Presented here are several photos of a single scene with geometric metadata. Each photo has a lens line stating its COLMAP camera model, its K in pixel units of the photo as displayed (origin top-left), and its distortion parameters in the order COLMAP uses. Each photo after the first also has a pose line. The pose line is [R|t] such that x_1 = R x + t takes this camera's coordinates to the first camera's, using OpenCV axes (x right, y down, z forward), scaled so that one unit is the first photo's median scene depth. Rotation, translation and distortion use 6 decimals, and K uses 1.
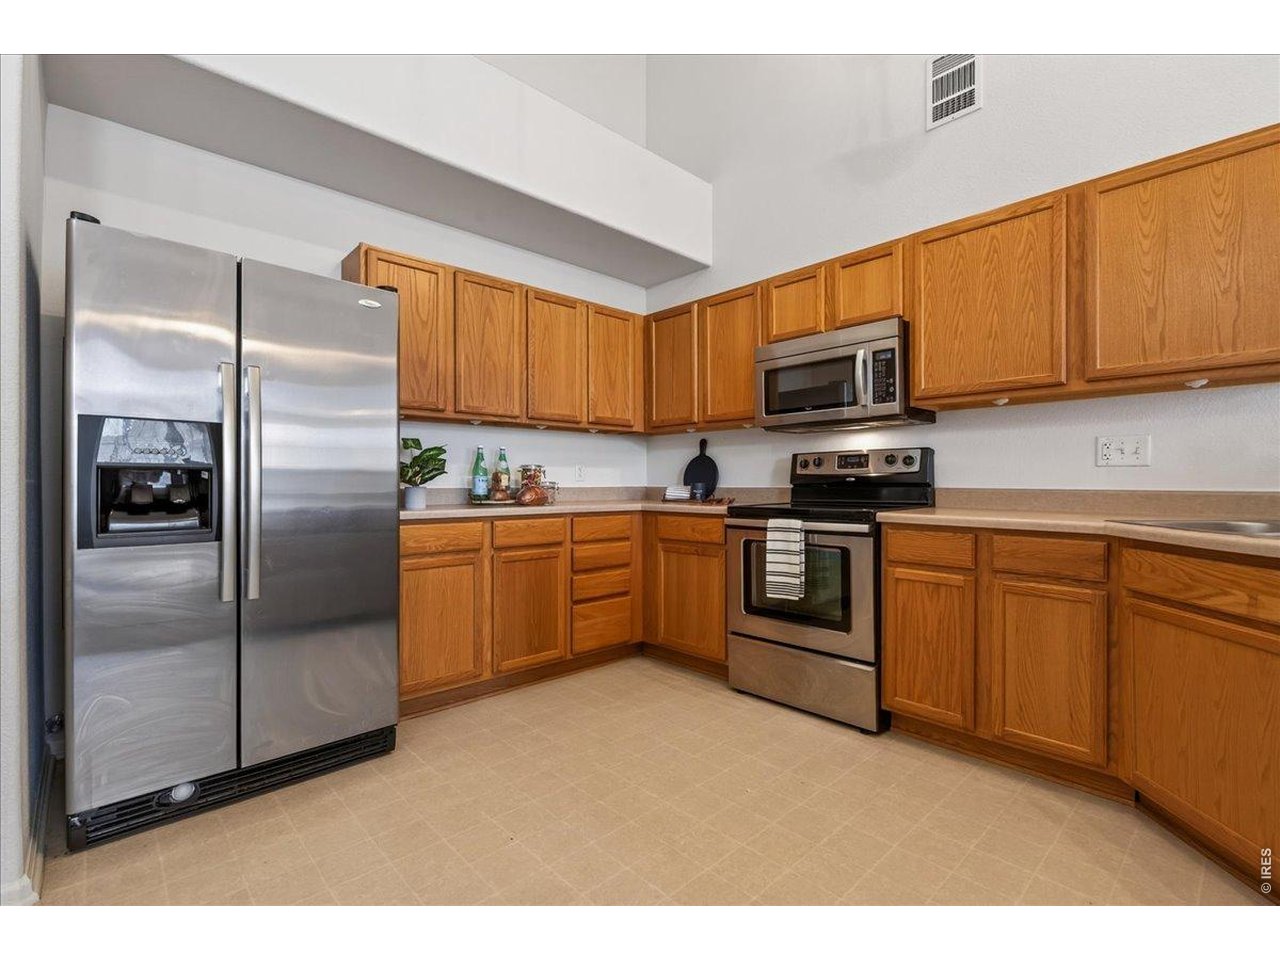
lens RADIAL K [[584.7, 0, 626.6], [0, 584.7, 485.2], [0, 0, 1]] dist [0.003059, -0.000717]
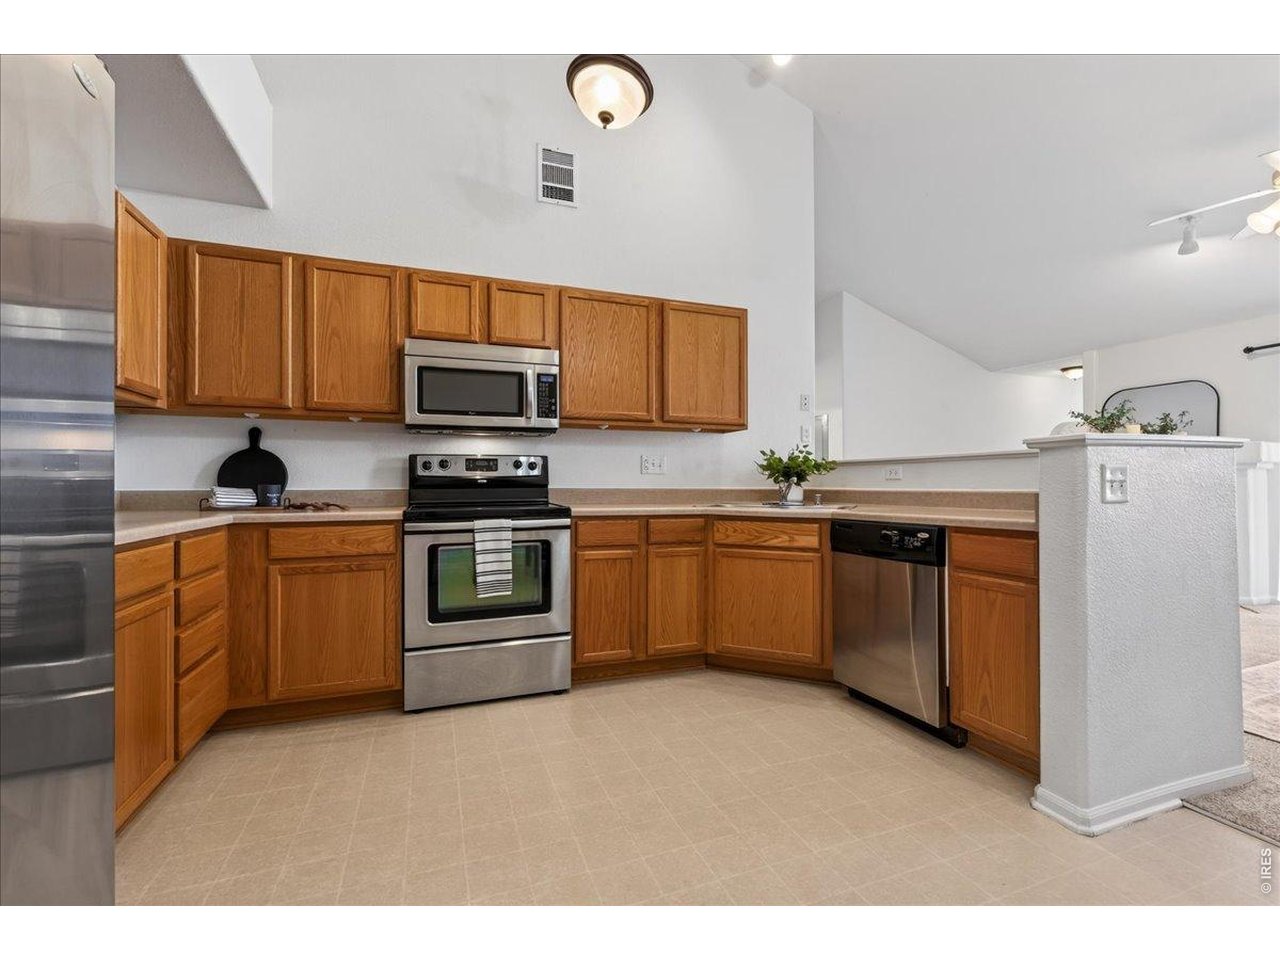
lens RADIAL K [[584.7, 0, 640.8], [0, 584.7, 477.9], [0, 0, 1]] dist [0.003059, -0.000717]
pose [[0.371424, 0.007923, 0.928429, -0.588242], [0.004156, 0.999939, -0.010196, -0.004028], [-0.928454, 0.007646, 0.371369, 0.364380]]
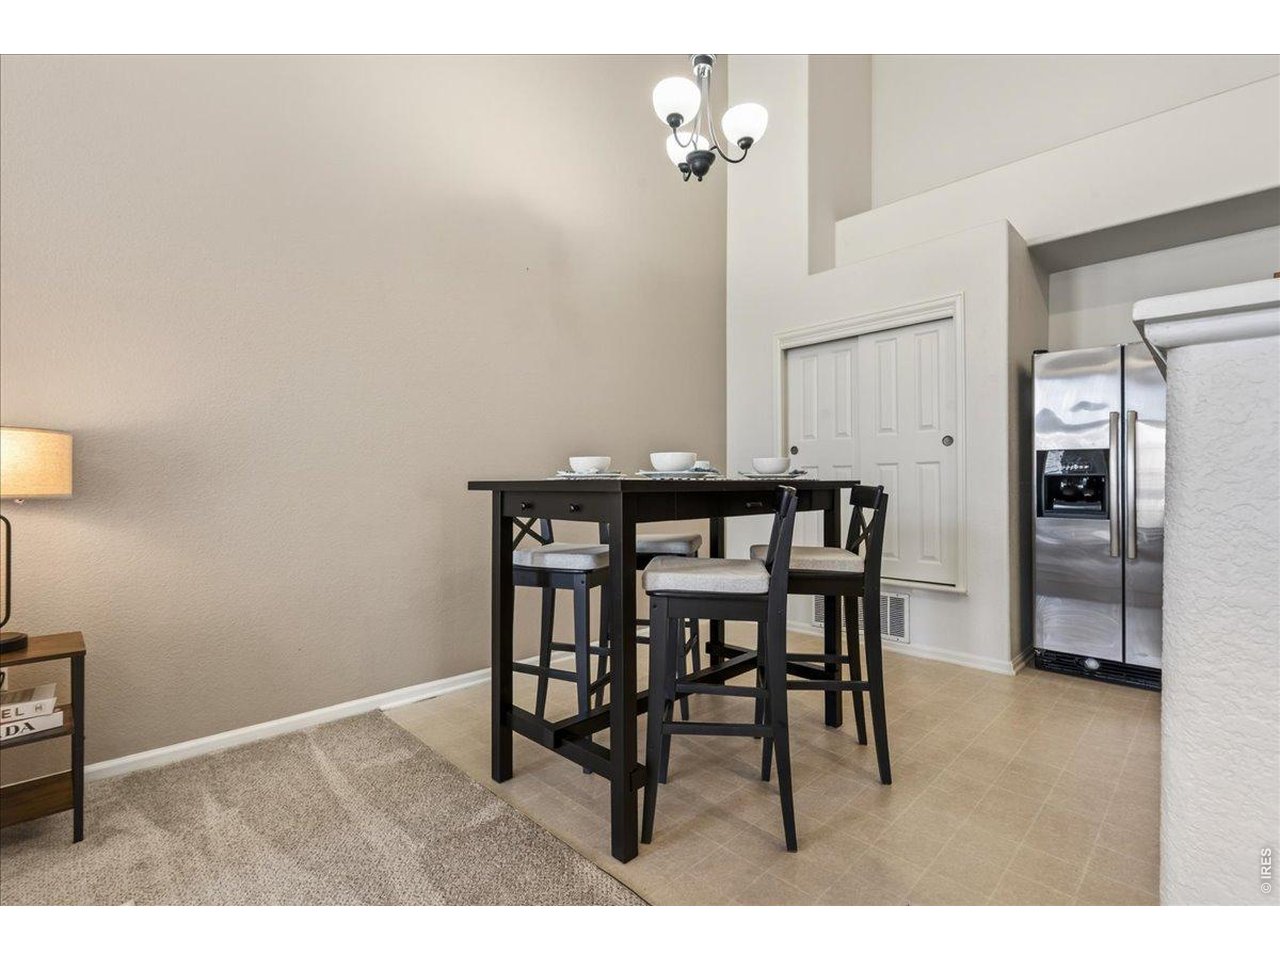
lens RADIAL K [[584.7, 0, 641.3], [0, 584.7, 486.9], [0, 0, 1]] dist [0.003059, -0.000717]
pose [[0.063589, 0.008983, -0.997936, 0.616474], [-0.004533, 0.999952, 0.008713, -0.003728], [0.997966, 0.003970, 0.063626, -0.306975]]
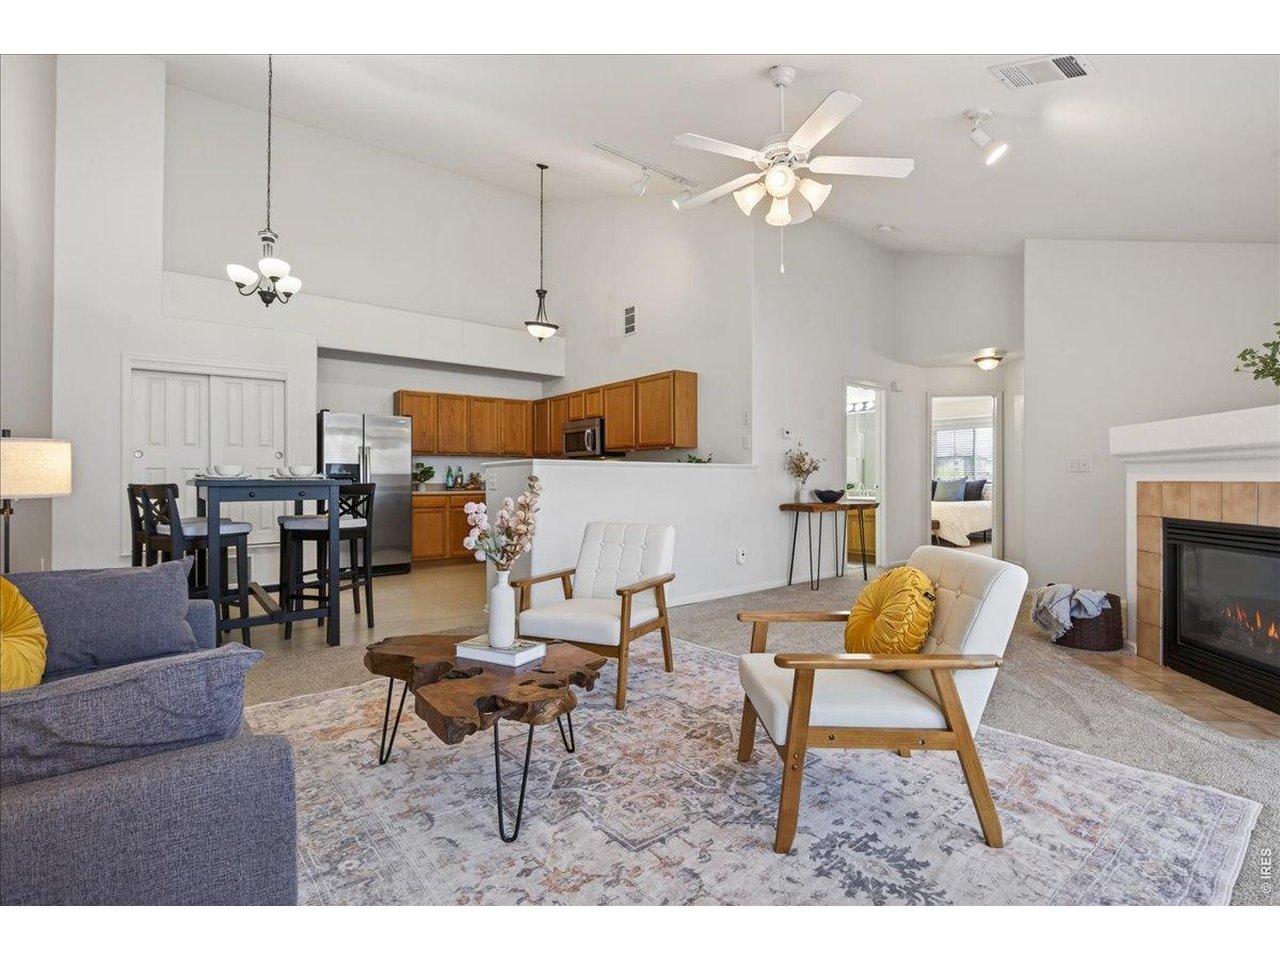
lens RADIAL K [[584.7, 0, 633.2], [0, 584.7, 478.2], [0, 0, 1]] dist [0.003059, -0.000717]
pose [[0.997178, -0.002591, -0.075027, 0.784395], [0.002412, 0.999994, -0.002468, -0.008351], [0.075033, 0.002280, 0.997178, -1.532443]]
